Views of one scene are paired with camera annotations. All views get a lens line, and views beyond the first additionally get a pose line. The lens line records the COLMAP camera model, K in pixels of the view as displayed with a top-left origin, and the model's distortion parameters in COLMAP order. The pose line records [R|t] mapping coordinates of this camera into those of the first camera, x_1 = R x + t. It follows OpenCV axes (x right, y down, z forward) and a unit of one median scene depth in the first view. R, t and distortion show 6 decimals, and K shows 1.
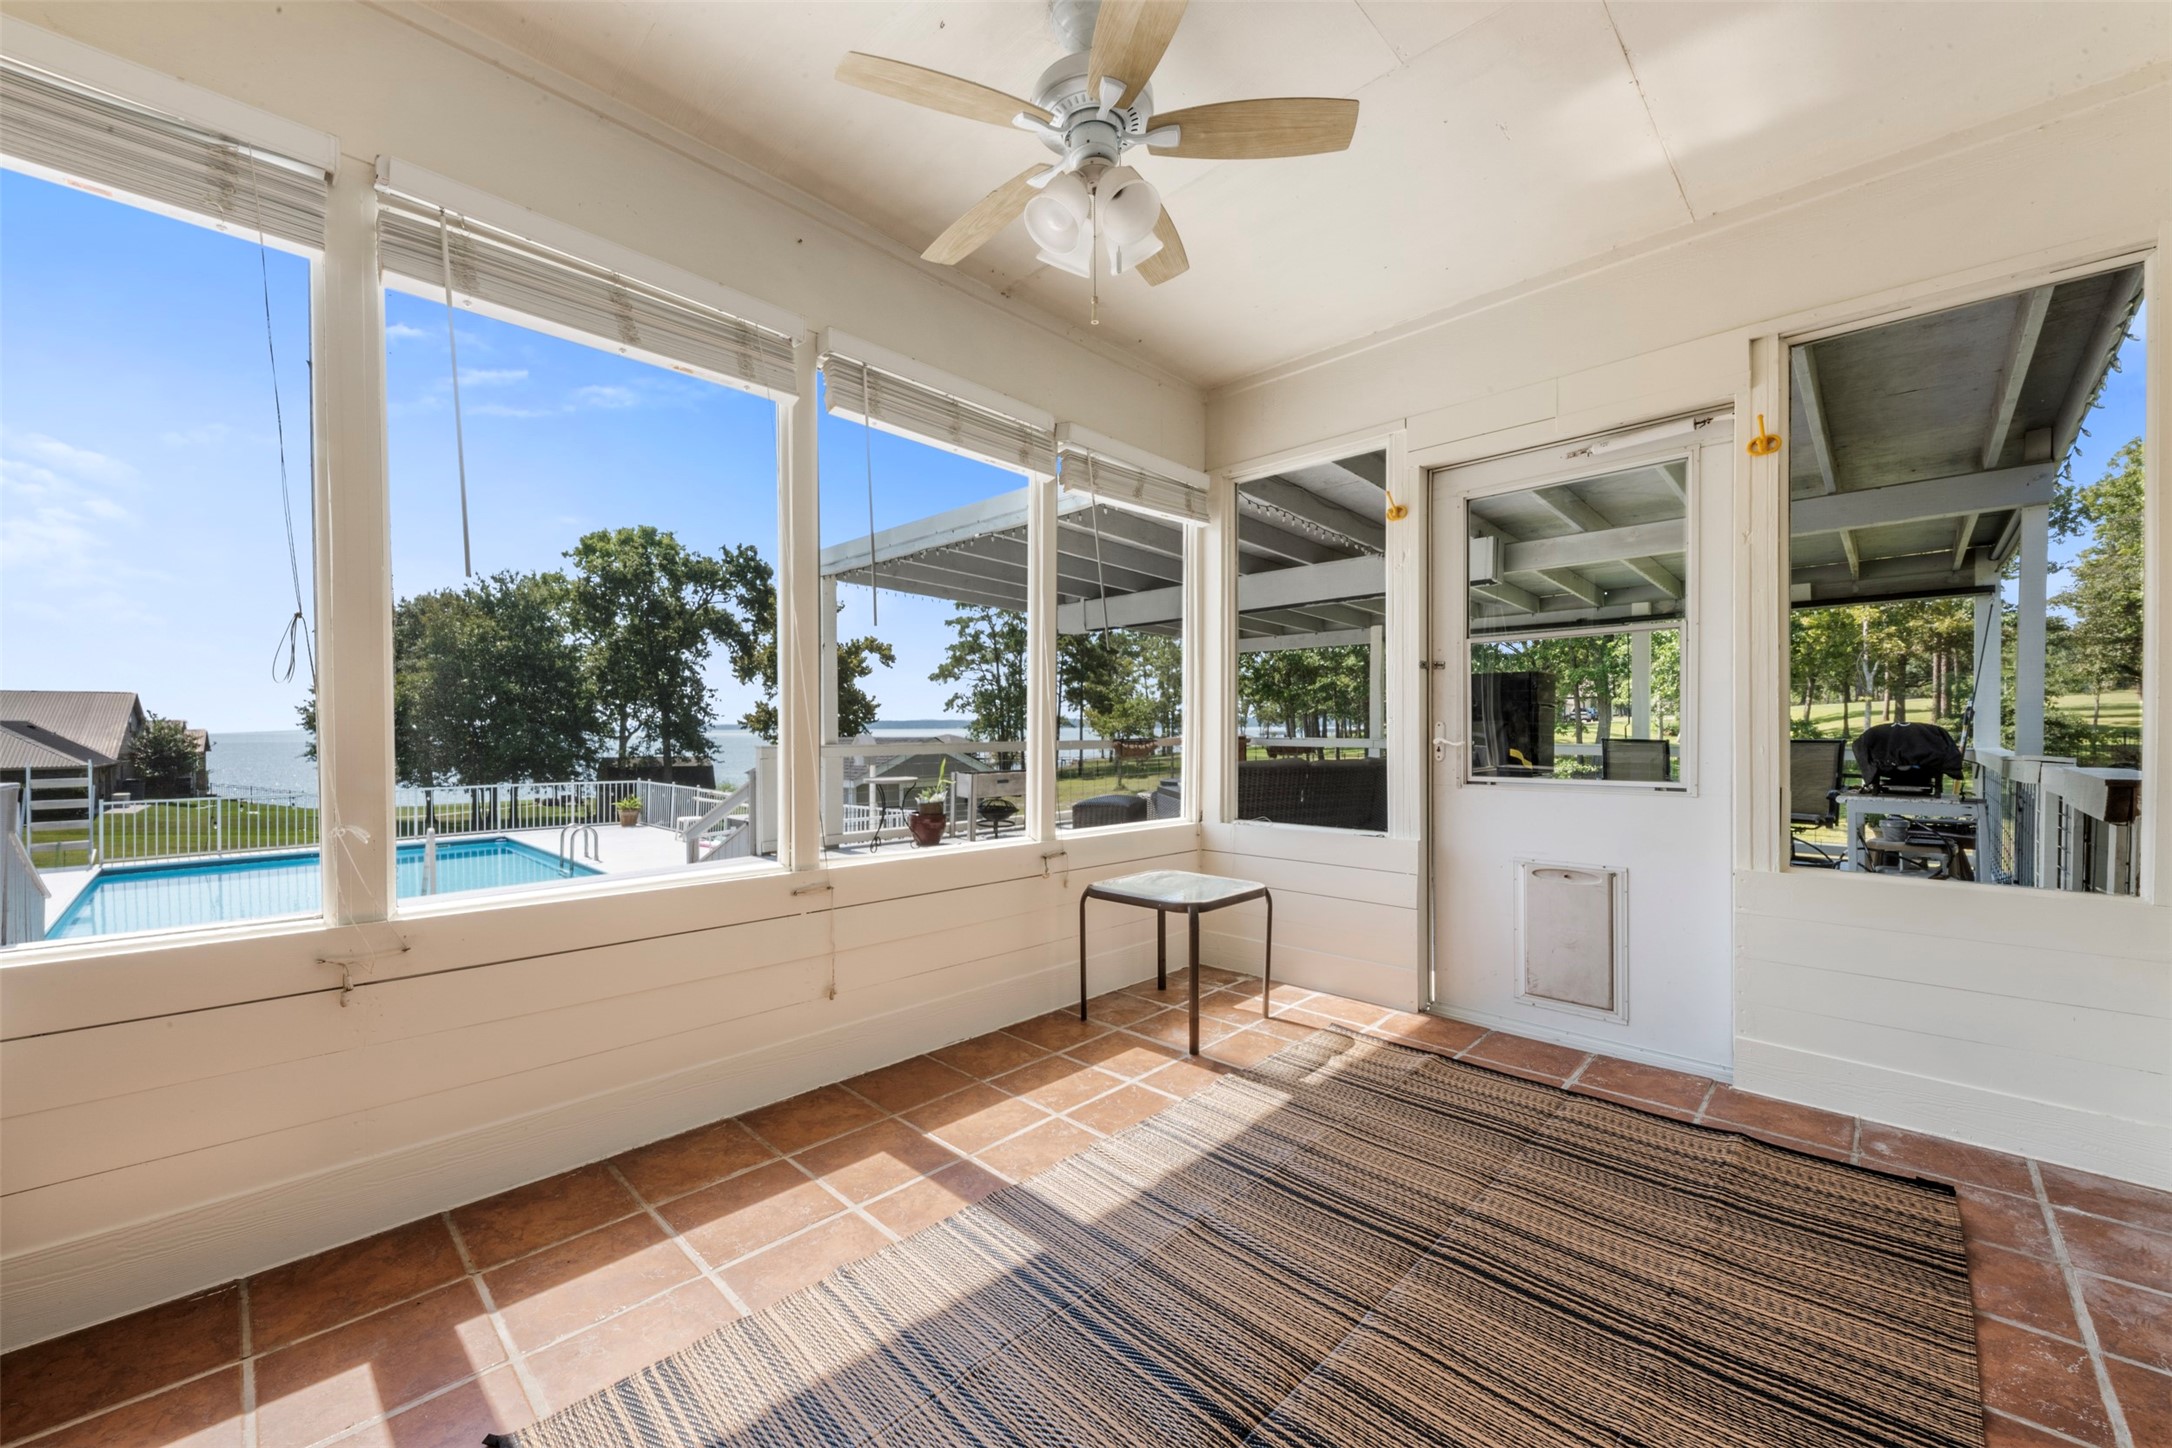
lens RADIAL K [[809.5, 0, 1097.4], [0, 809.5, 739.0], [0, 0, 1]] dist [-0.000750, -0.000096]
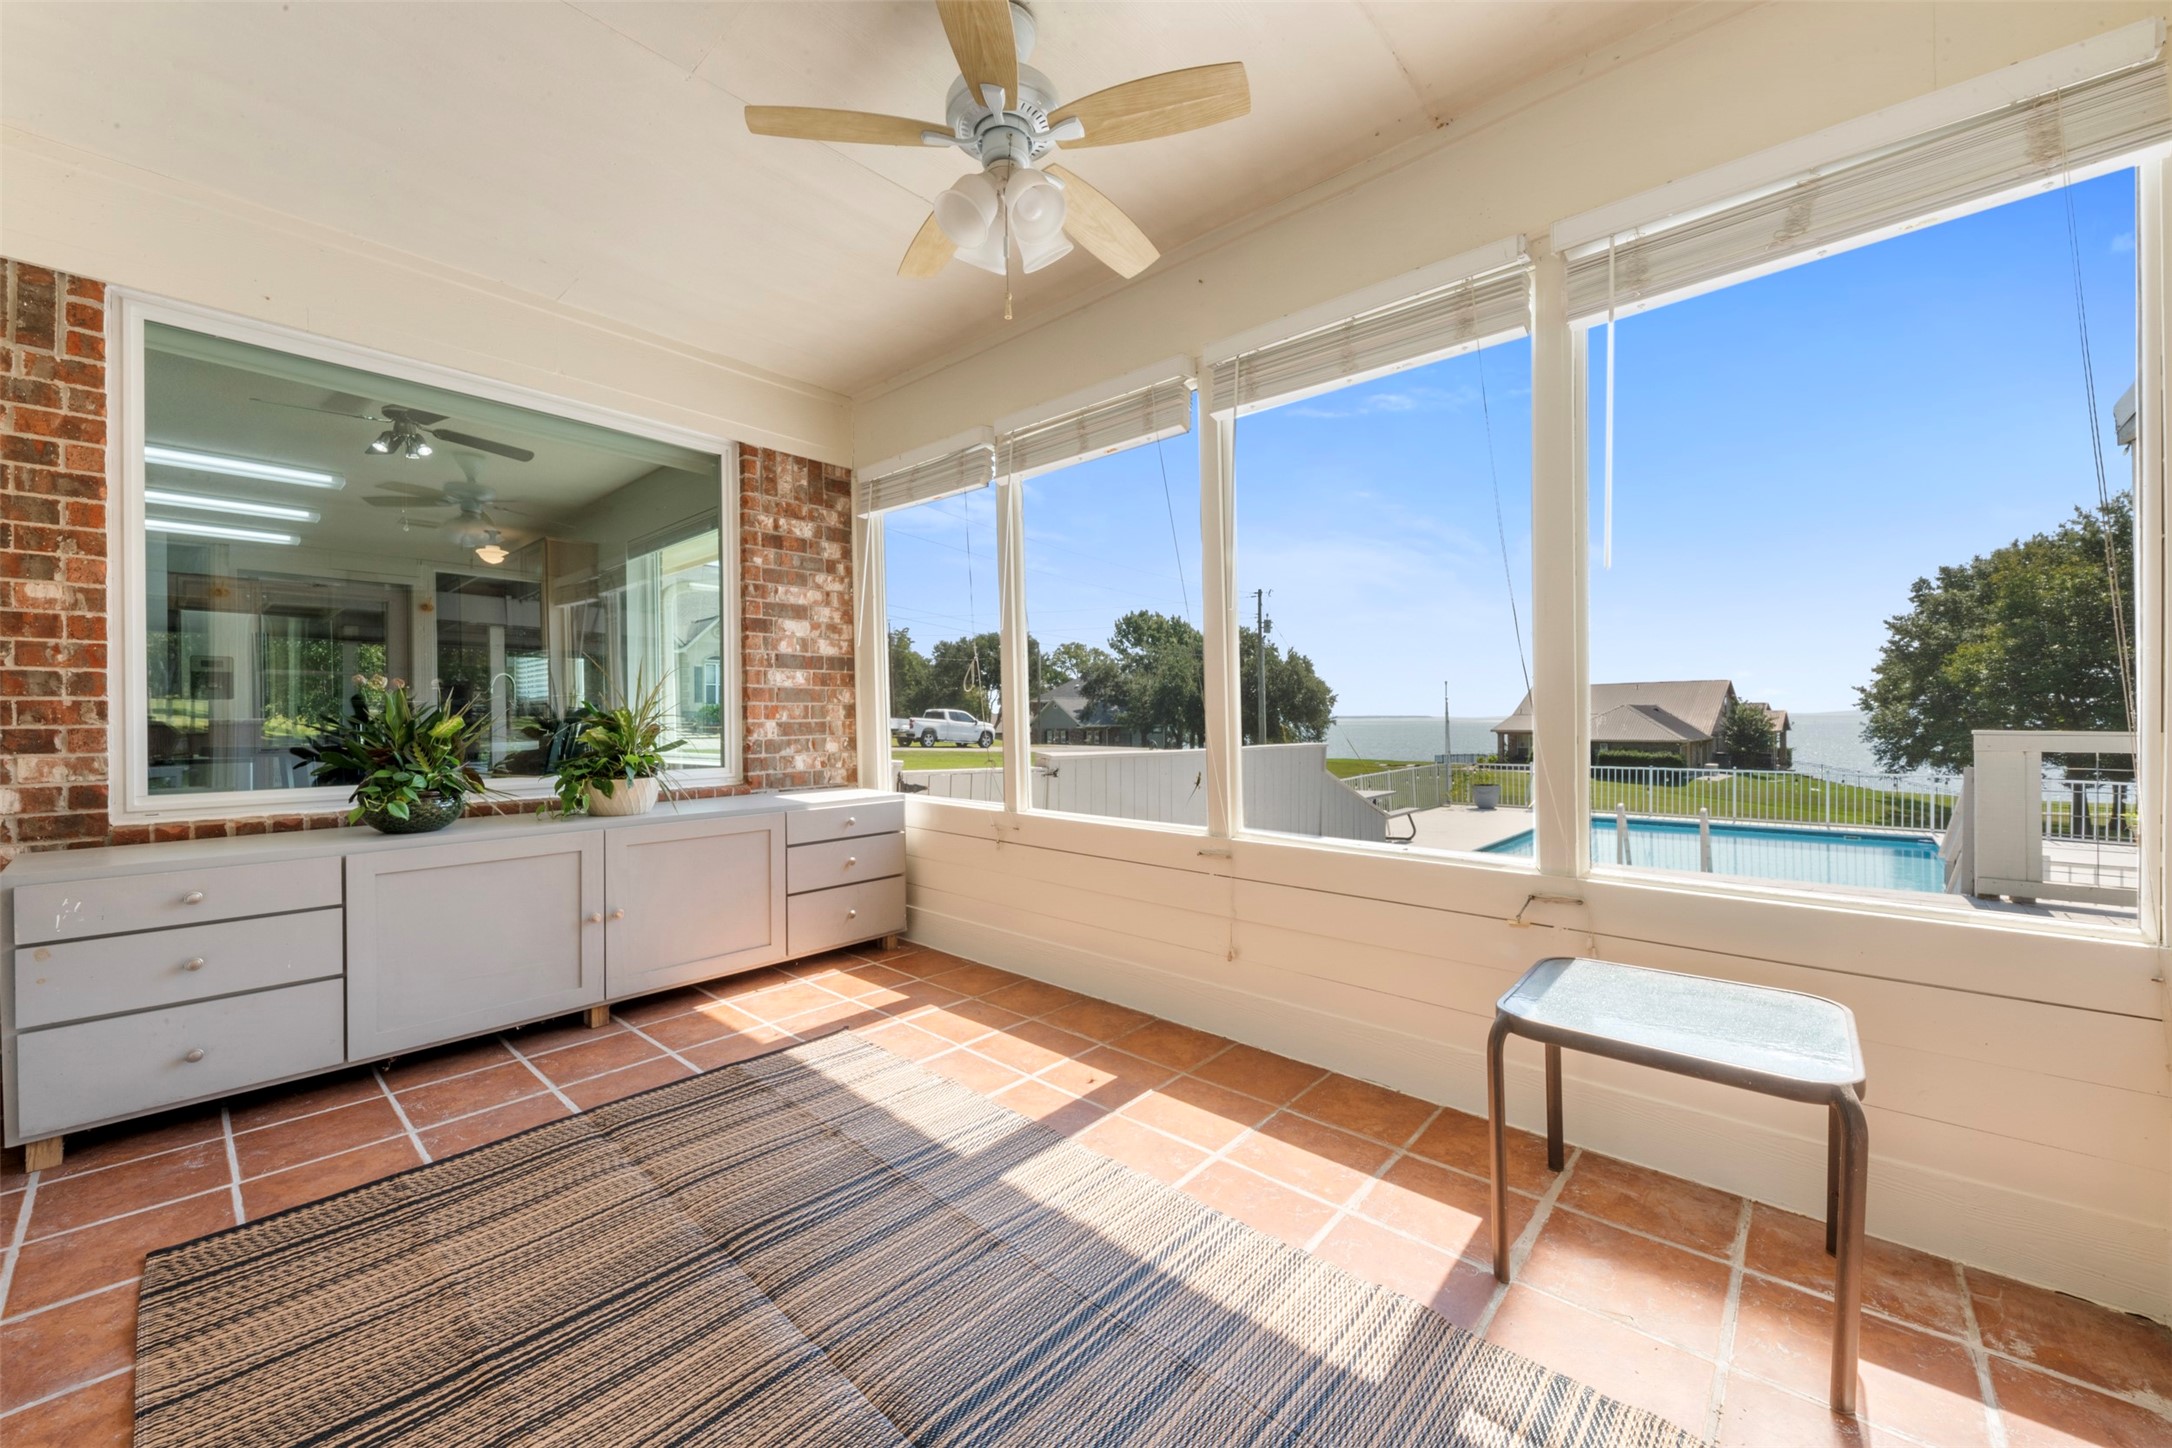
lens RADIAL K [[844.7, 0, 1086.0], [0, 844.7, 724.0], [0, 0, 1]] dist [0.000325, -0.000243]
pose [[0.025859, 0.009630, -0.999619, 0.791350], [-0.004514, 0.999945, 0.009517, -0.003600], [0.999655, 0.004266, 0.025901, 0.782671]]
